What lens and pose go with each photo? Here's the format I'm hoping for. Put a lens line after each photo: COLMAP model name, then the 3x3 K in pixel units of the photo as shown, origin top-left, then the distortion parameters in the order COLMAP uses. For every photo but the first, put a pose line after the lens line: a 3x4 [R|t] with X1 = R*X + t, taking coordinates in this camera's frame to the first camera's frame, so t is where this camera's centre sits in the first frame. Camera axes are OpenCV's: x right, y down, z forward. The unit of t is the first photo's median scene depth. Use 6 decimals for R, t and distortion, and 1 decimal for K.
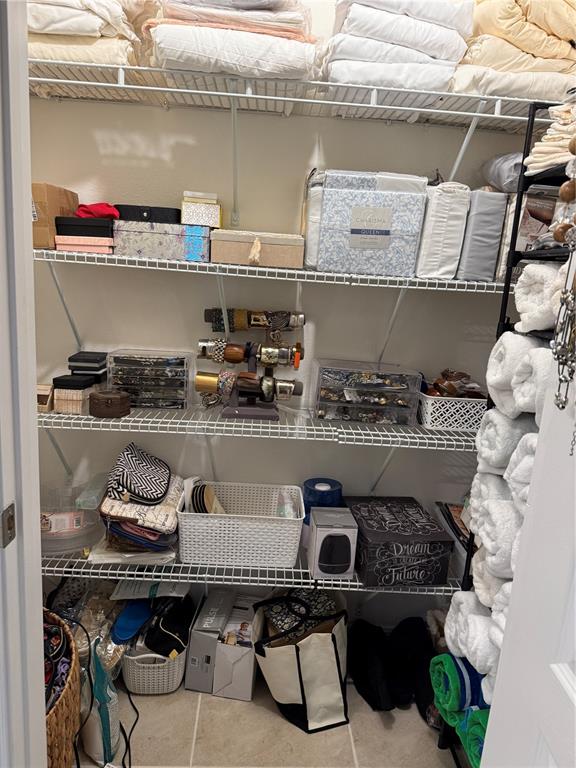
lens RADIAL K [[542.8, 0, 285.7], [0, 542.8, 387.5], [0, 0, 1]] dist [0.086225, -0.098595]
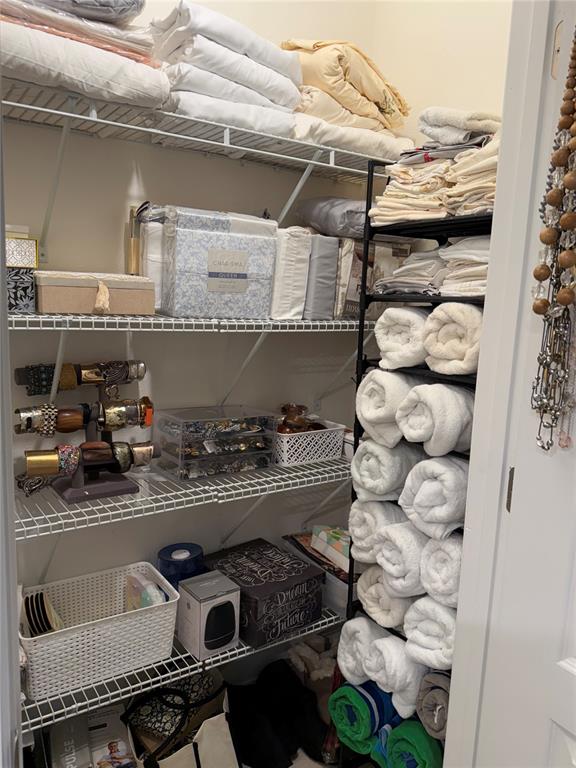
lens RADIAL K [[581.6, 0, 287.0], [0, 581.6, 394.8], [0, 0, 1]] dist [0.132813, -0.184206]
pose [[0.849246, -0.121959, 0.513719, -0.298237], [0.133038, 0.990992, 0.015337, -0.080148], [-0.510962, 0.055319, 0.857821, 0.090450]]
